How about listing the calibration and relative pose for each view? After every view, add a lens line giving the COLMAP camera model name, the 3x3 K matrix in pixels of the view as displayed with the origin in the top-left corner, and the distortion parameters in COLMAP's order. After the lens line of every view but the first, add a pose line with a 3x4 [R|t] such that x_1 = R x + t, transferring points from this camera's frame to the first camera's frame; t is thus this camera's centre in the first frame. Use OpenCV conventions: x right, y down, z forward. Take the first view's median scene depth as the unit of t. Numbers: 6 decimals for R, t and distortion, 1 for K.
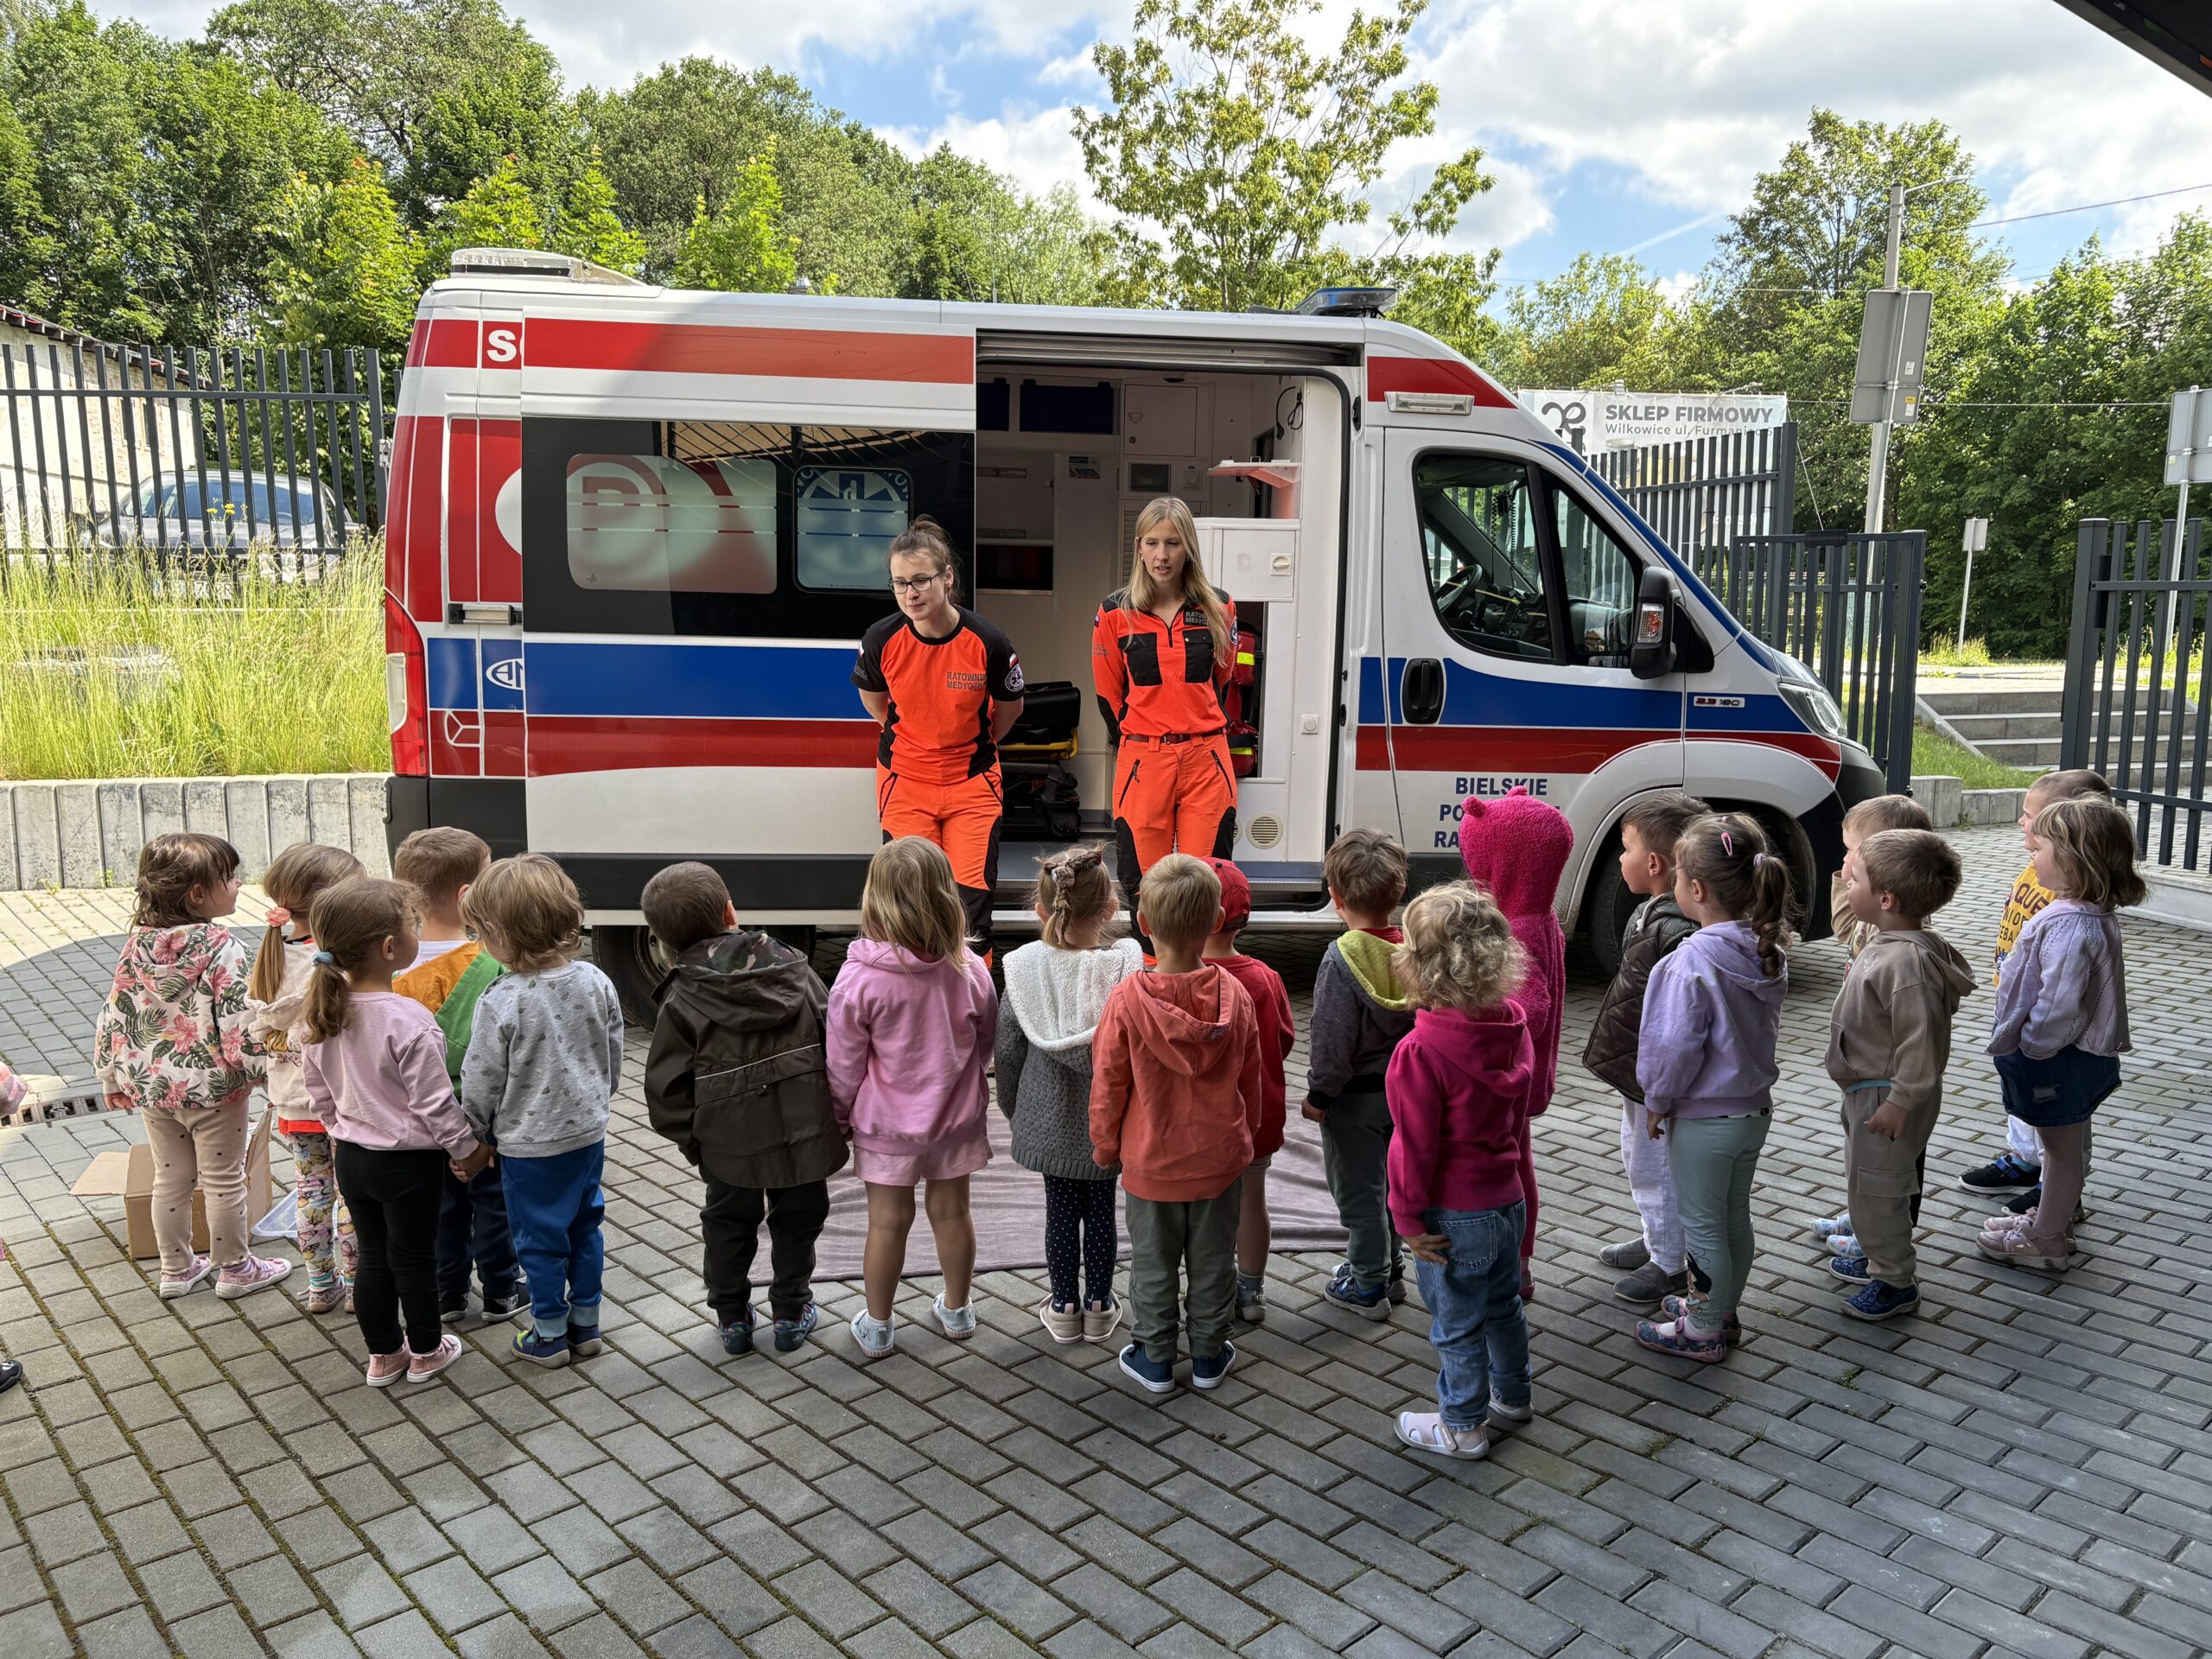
lens RADIAL K [[1674.5, 0, 1122.2], [0, 1674.5, 844.7], [0, 0, 1]] dist [0.035619, -0.031206]
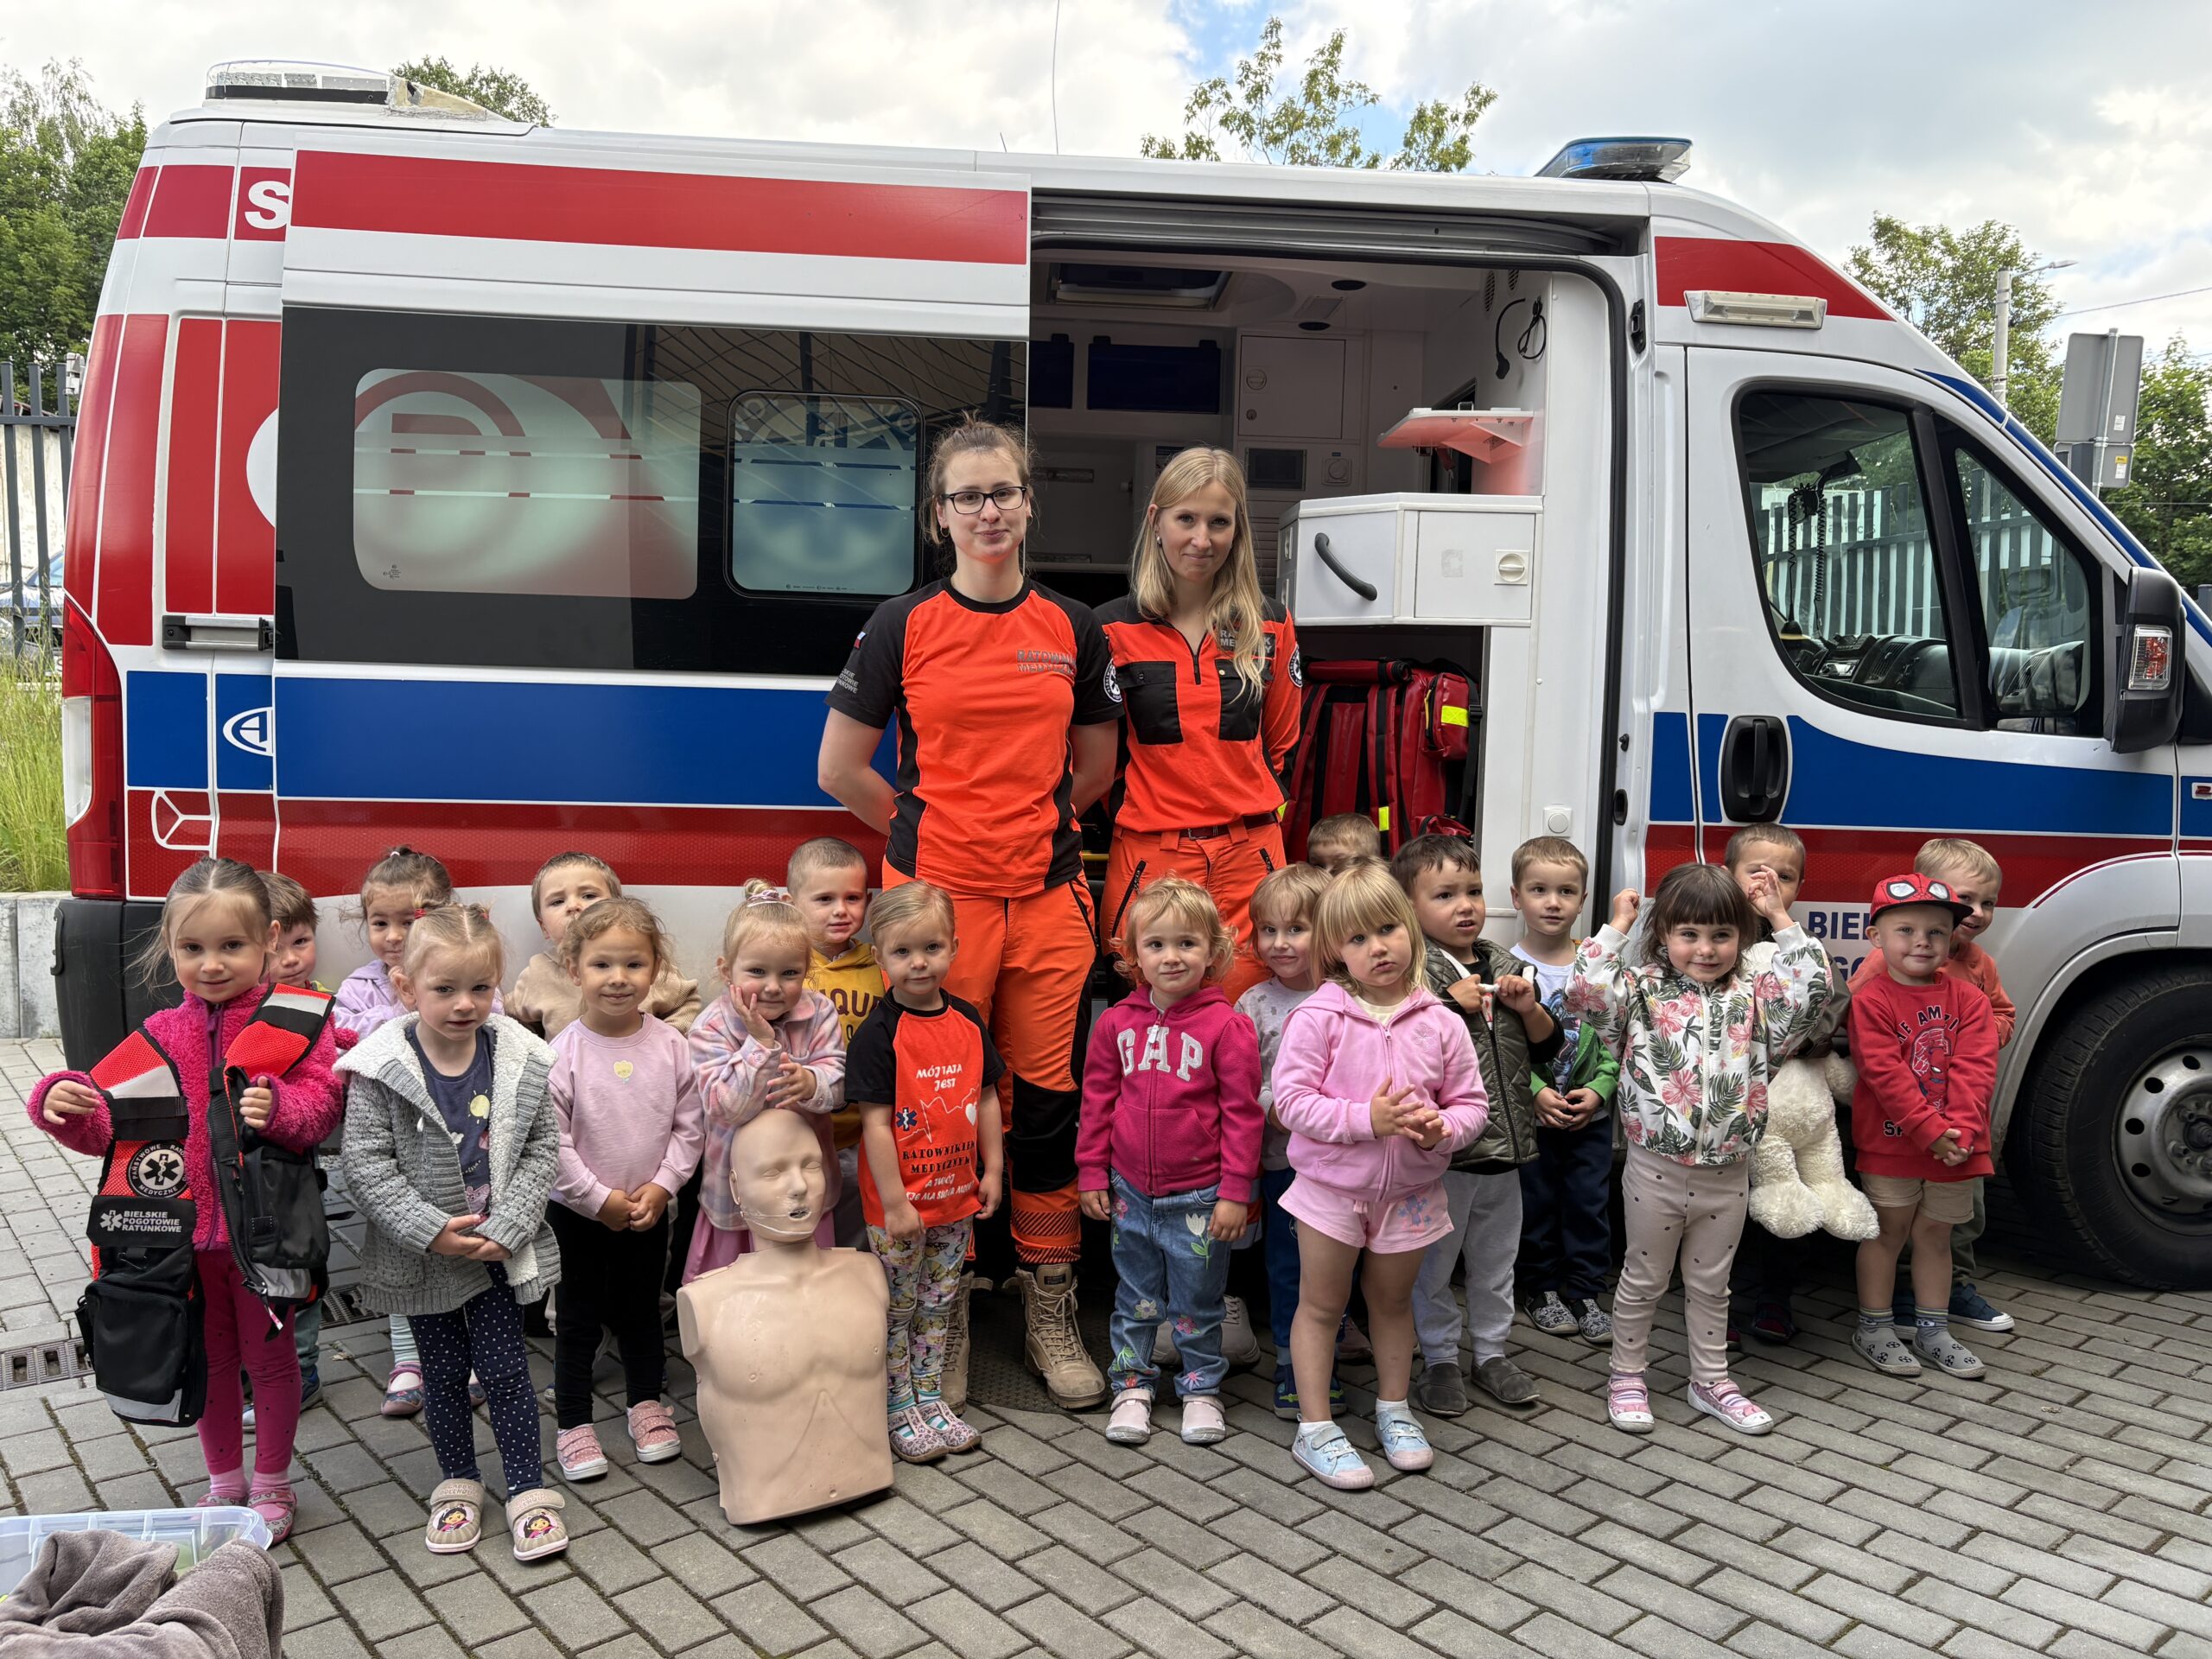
lens RADIAL K [[1674.5, 0, 1120.5], [0, 1674.5, 816.3], [0, 0, 1]] dist [0.035619, -0.031206]
pose [[0.999761, 0.006402, -0.020900, -0.038482], [-0.008153, 0.996362, -0.084835, -0.020704], [0.020281, 0.084985, 0.996176, 0.387979]]
